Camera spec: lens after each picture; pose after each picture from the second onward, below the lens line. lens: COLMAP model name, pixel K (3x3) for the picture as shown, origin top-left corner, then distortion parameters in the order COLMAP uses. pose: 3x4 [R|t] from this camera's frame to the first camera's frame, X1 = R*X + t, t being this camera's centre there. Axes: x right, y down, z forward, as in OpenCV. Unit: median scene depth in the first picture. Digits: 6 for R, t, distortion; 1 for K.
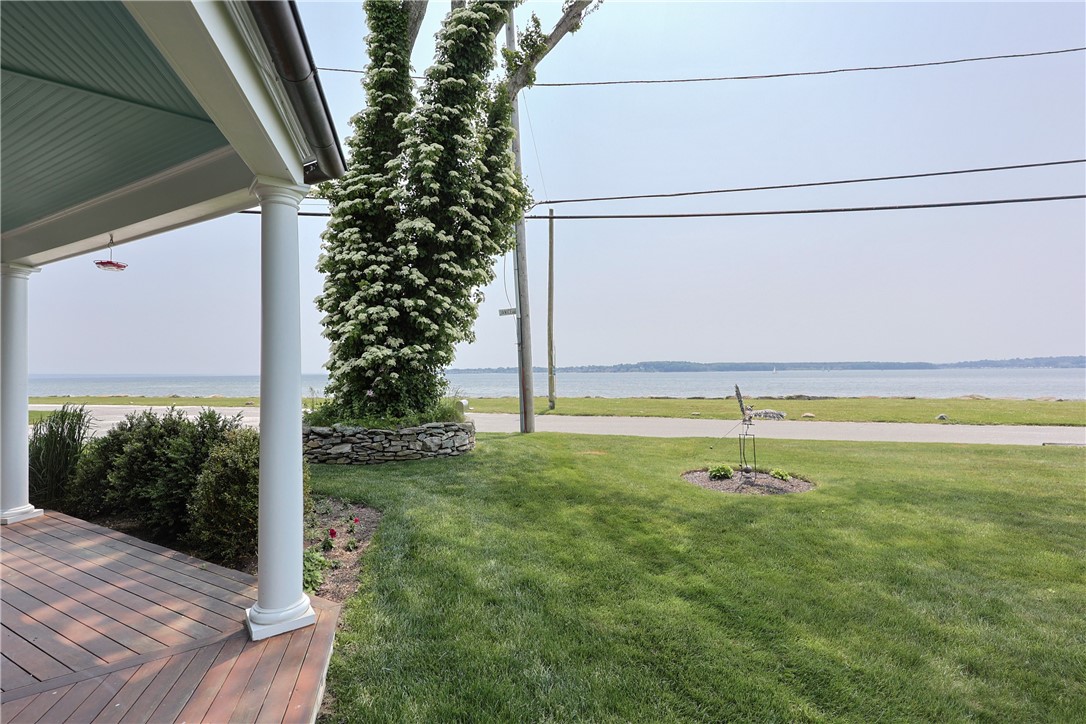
lens RADIAL K [[489.2, 0, 542.0], [0, 489.2, 362.9], [0, 0, 1]] dist [-0.001133, -0.000199]
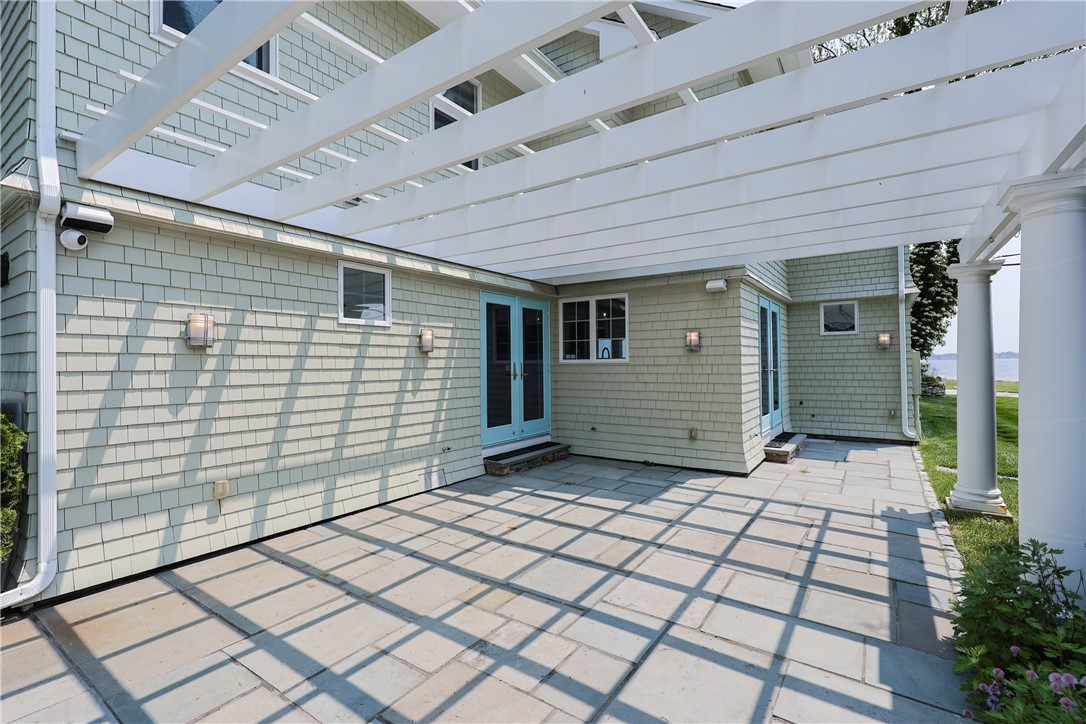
lens RADIAL K [[489.2, 0, 542.9], [0, 489.2, 358.6], [0, 0, 1]] dist [-0.001133, -0.000199]
pose [[0.644213, -0.007331, -0.764811, 0.387895], [0.016259, 0.999859, 0.004112, -0.025454], [0.764674, -0.015084, 0.644241, -1.828393]]
